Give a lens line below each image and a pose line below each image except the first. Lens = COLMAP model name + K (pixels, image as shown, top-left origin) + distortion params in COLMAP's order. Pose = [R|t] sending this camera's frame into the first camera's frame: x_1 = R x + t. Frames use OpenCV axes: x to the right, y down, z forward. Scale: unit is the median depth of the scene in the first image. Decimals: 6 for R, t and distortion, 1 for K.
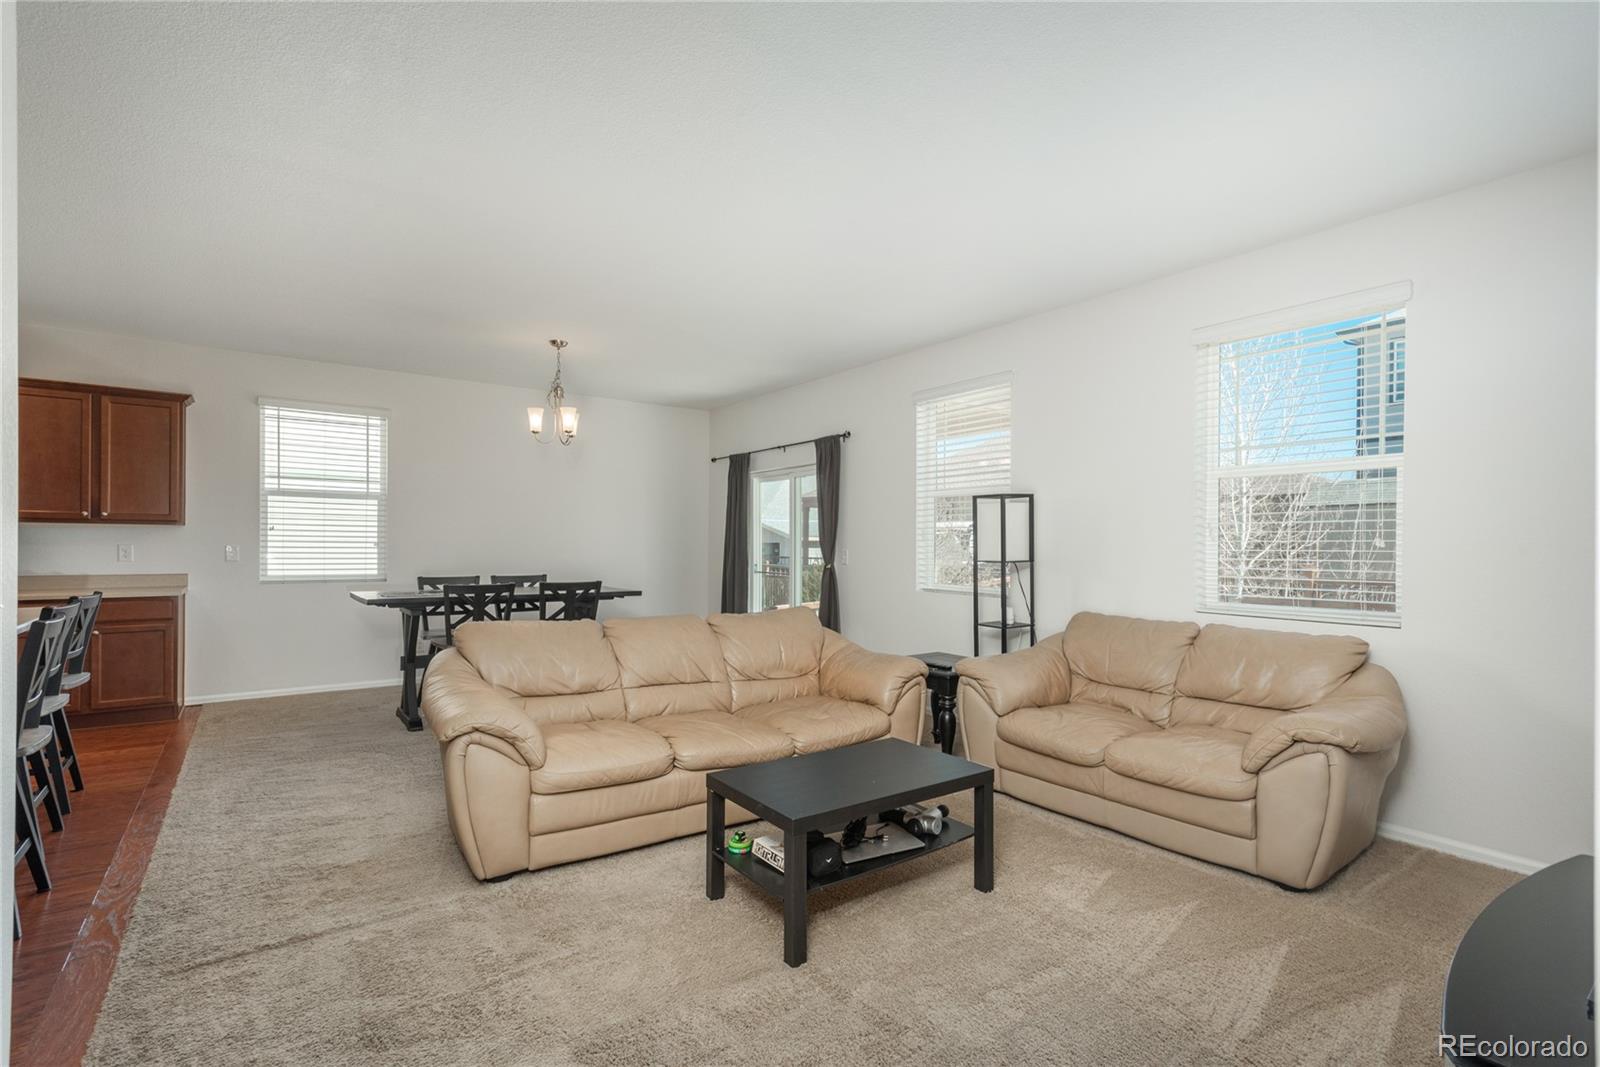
lens RADIAL K [[744.2, 0, 809.9], [0, 744.2, 549.2], [0, 0, 1]] dist [0.008551, -0.001914]
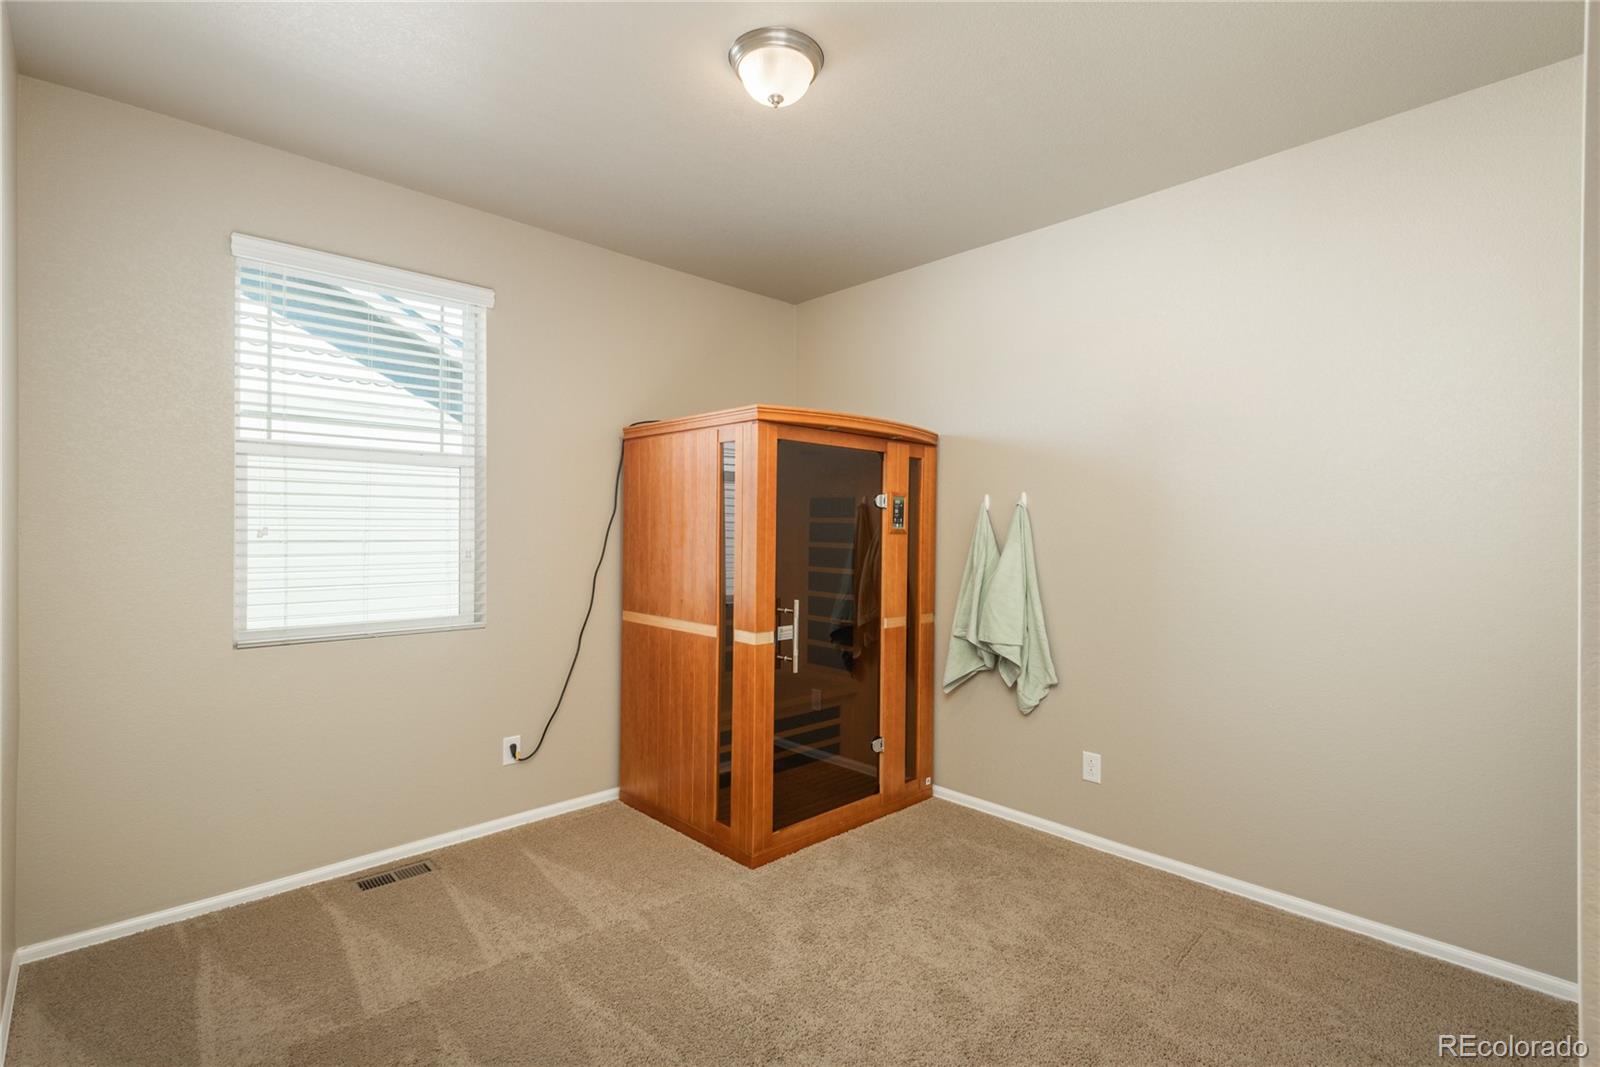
lens RADIAL K [[744.2, 0, 796.9], [0, 744.2, 529.9], [0, 0, 1]] dist [0.008551, -0.001914]
pose [[0.991014, -0.007303, 0.133556, -0.453563], [0.007773, 0.999965, -0.003000, -0.021997], [-0.133530, 0.004011, 0.991037, 0.502592]]
